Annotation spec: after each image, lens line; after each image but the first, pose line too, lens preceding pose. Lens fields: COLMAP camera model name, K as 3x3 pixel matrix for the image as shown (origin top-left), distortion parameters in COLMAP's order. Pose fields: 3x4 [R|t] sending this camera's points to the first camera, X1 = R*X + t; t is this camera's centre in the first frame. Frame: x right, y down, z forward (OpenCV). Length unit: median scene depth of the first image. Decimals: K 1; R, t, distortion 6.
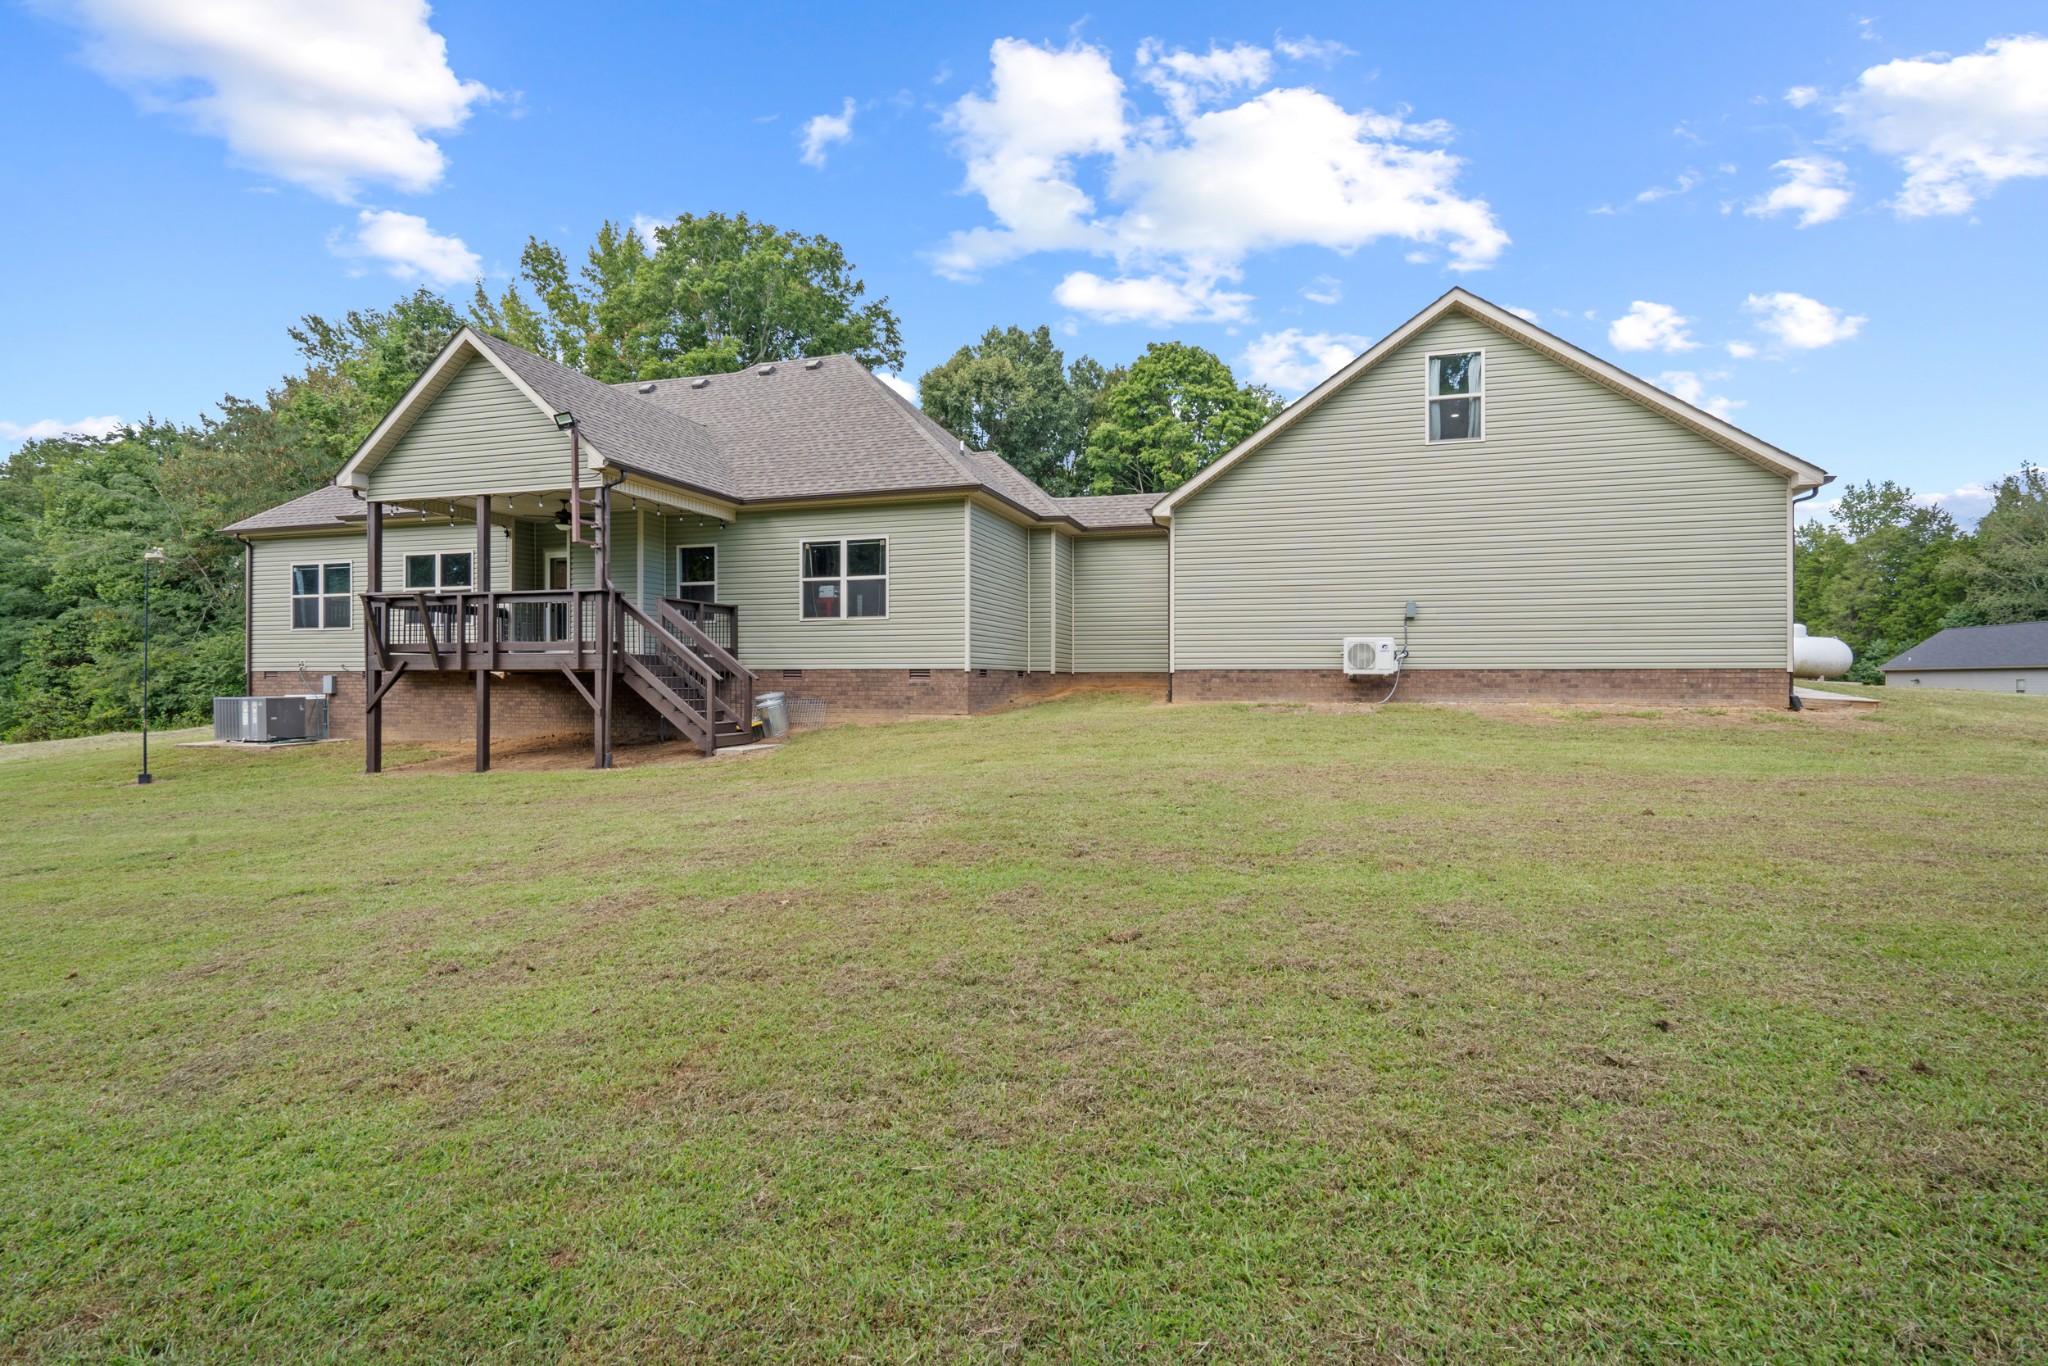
lens RADIAL K [[978.6, 0, 1022.2], [0, 978.6, 655.6], [0, 0, 1]] dist [-0.002659, 0.007300]
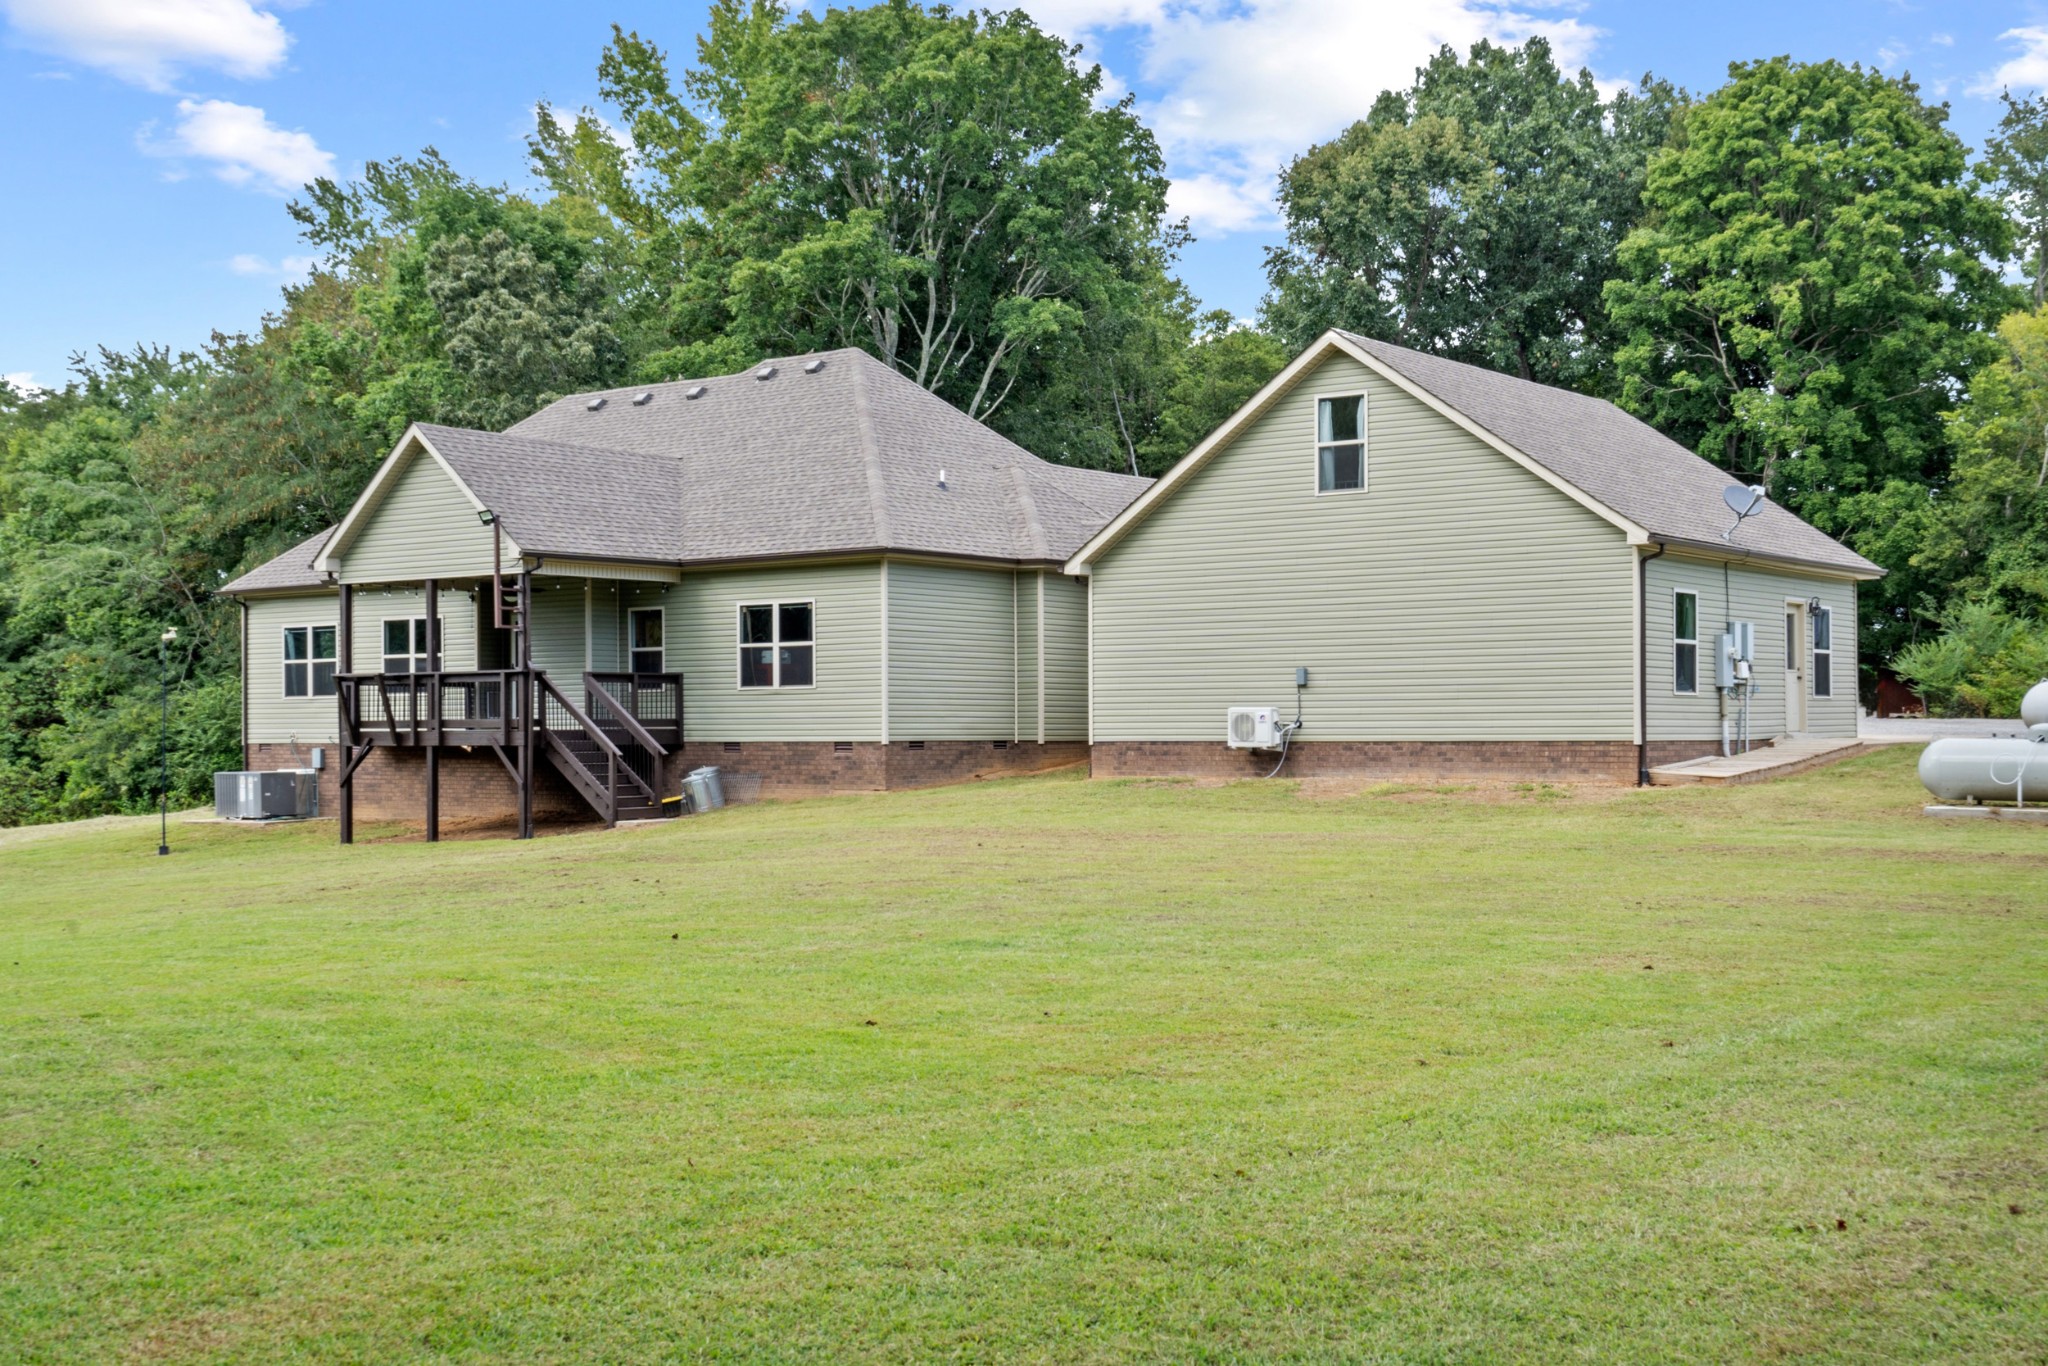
lens RADIAL K [[2391.8, 0, 1077.6], [0, 2391.8, 631.5], [0, 0, 1]] dist [0.010127, 0.024454]
pose [[0.945578, -0.019124, -0.324833, 0.744448], [0.014175, 0.999745, -0.017595, -0.042122], [0.325086, 0.012033, 0.945608, -0.953601]]
